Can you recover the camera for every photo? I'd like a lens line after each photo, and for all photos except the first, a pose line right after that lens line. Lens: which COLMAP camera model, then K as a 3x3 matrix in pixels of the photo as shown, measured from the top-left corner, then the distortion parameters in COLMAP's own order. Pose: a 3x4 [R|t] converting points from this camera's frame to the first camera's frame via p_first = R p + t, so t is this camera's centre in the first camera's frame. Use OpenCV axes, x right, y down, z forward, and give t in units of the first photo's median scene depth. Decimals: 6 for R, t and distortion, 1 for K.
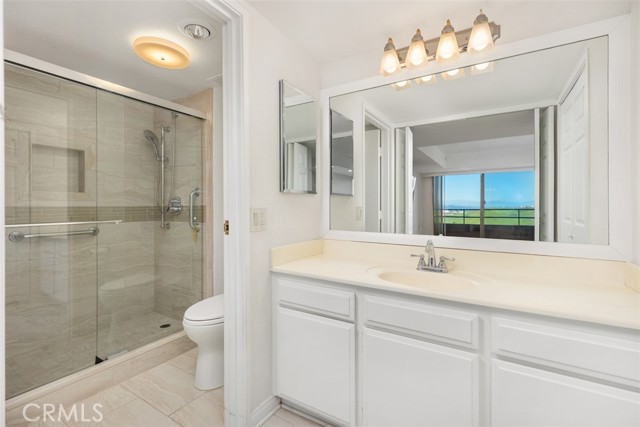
lens RADIAL K [[287.0, 0, 321.6], [0, 287.0, 207.2], [0, 0, 1]] dist [-0.000018, 0.000118]
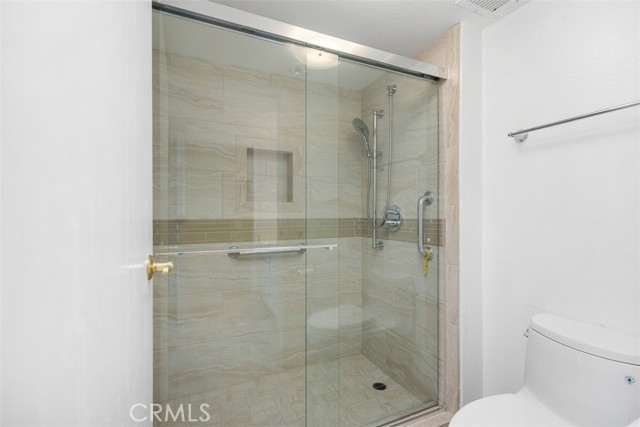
lens RADIAL K [[287.0, 0, 321.6], [0, 287.0, 207.2], [0, 0, 1]] dist [-0.000018, 0.000118]
pose [[0.830830, -0.011059, -0.556417, -0.276199], [-0.001164, 0.999766, -0.021610, -0.017957], [0.556526, 0.018602, 0.830622, 0.334736]]
